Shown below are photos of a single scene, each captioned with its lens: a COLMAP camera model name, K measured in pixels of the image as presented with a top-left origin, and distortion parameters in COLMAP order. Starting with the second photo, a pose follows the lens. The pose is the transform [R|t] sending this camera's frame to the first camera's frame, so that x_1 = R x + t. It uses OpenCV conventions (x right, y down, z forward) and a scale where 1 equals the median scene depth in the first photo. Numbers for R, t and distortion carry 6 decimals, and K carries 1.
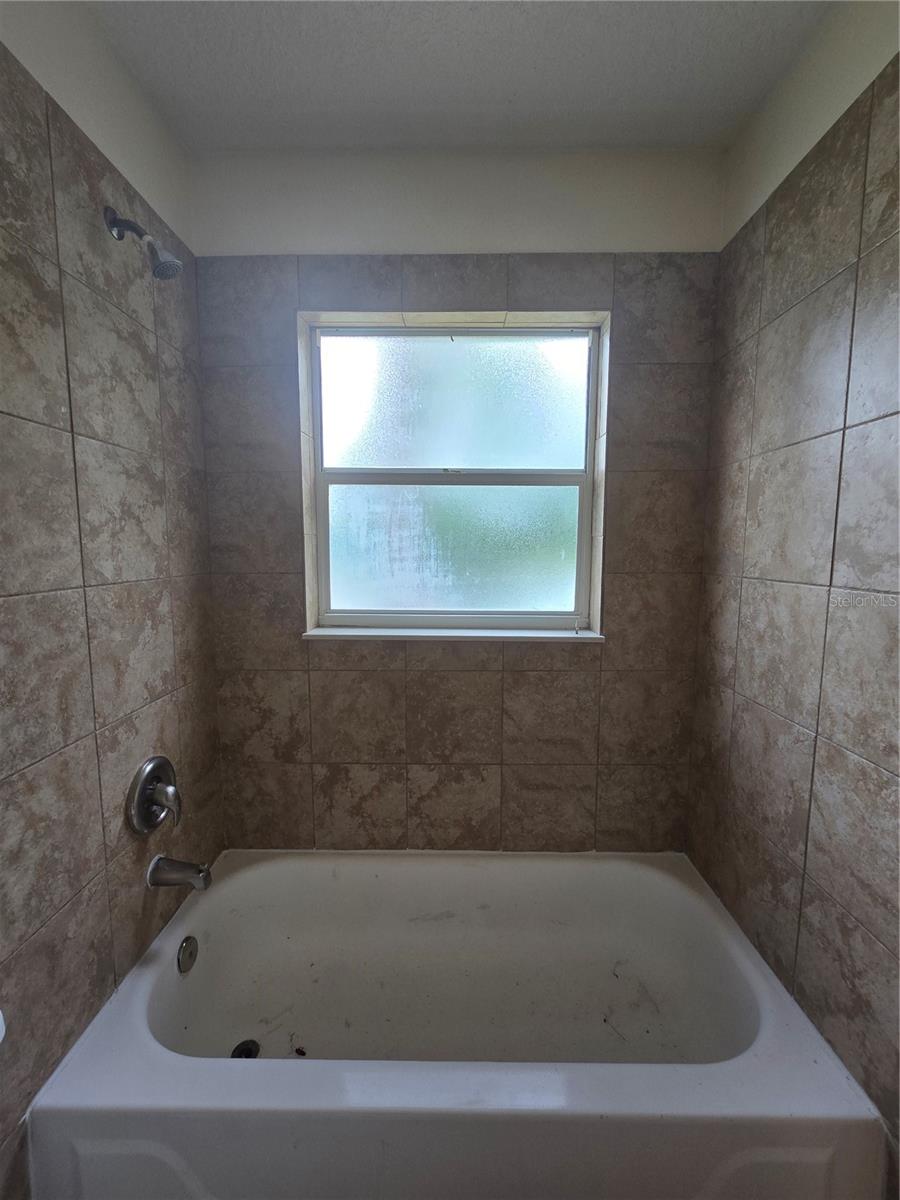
lens RADIAL K [[495.8, 0, 448.6], [0, 495.8, 608.0], [0, 0, 1]] dist [-0.000999, 0.001092]
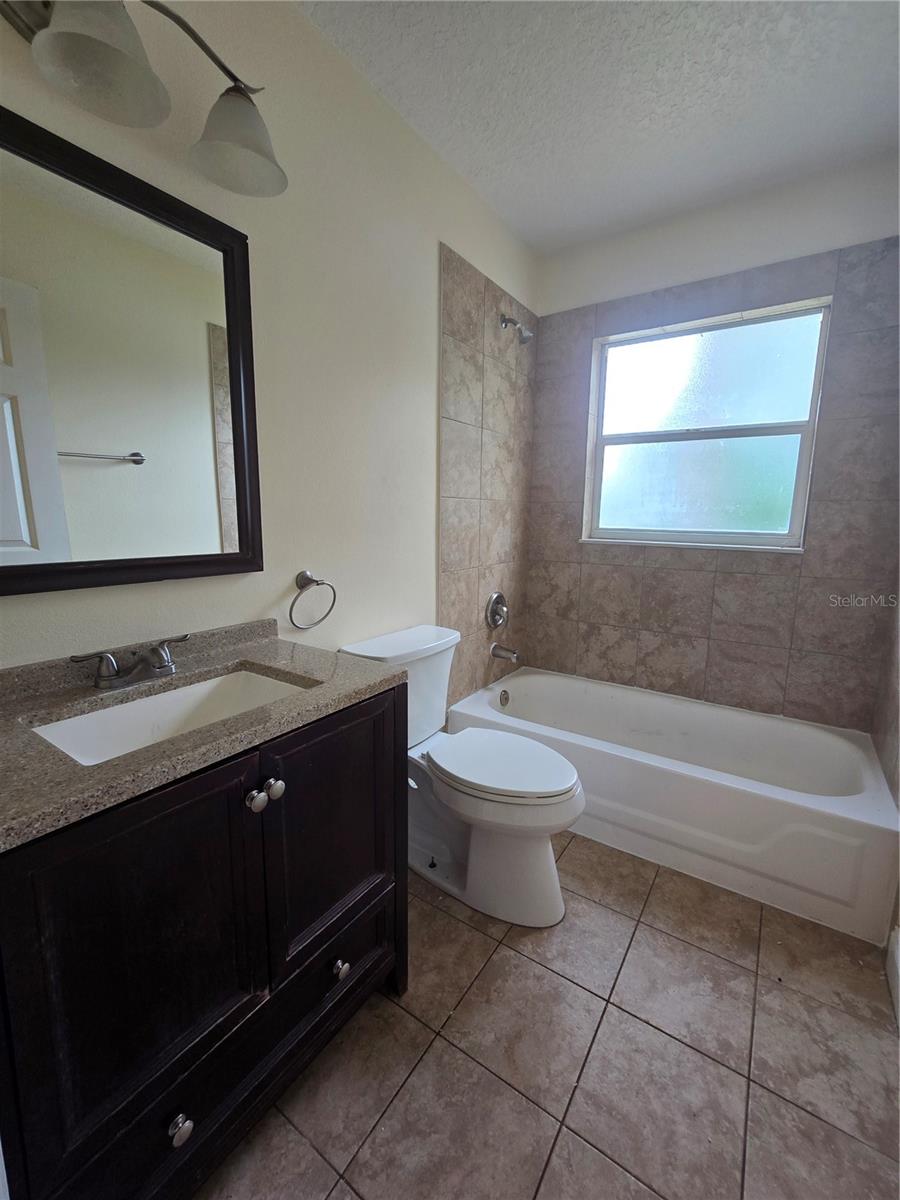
lens RADIAL K [[495.8, 0, 458.2], [0, 495.8, 597.5], [0, 0, 1]] dist [-0.000999, 0.001092]
pose [[0.844724, 0.094191, -0.526849, 0.244730], [-0.074516, 0.995502, 0.058503, 0.175128], [0.529990, -0.010160, 0.847943, -0.593231]]
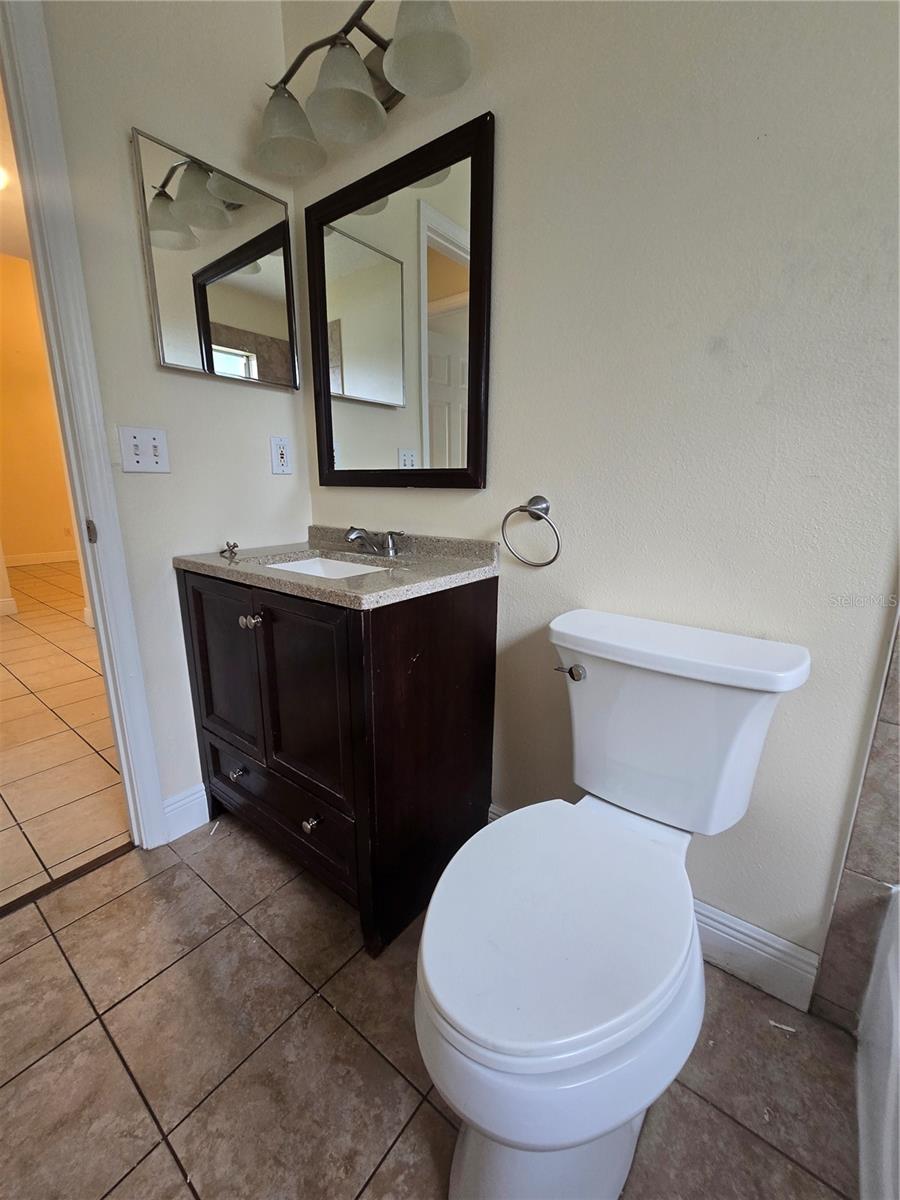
lens RADIAL K [[495.8, 0, 448.0], [0, 495.8, 598.3], [0, 0, 1]] dist [-0.000999, 0.001092]
pose [[-0.600944, 0.173769, -0.780173, -0.005700], [-0.105830, 0.950189, 0.293155, -0.119405], [0.792254, 0.258736, -0.552621, 8.259353]]
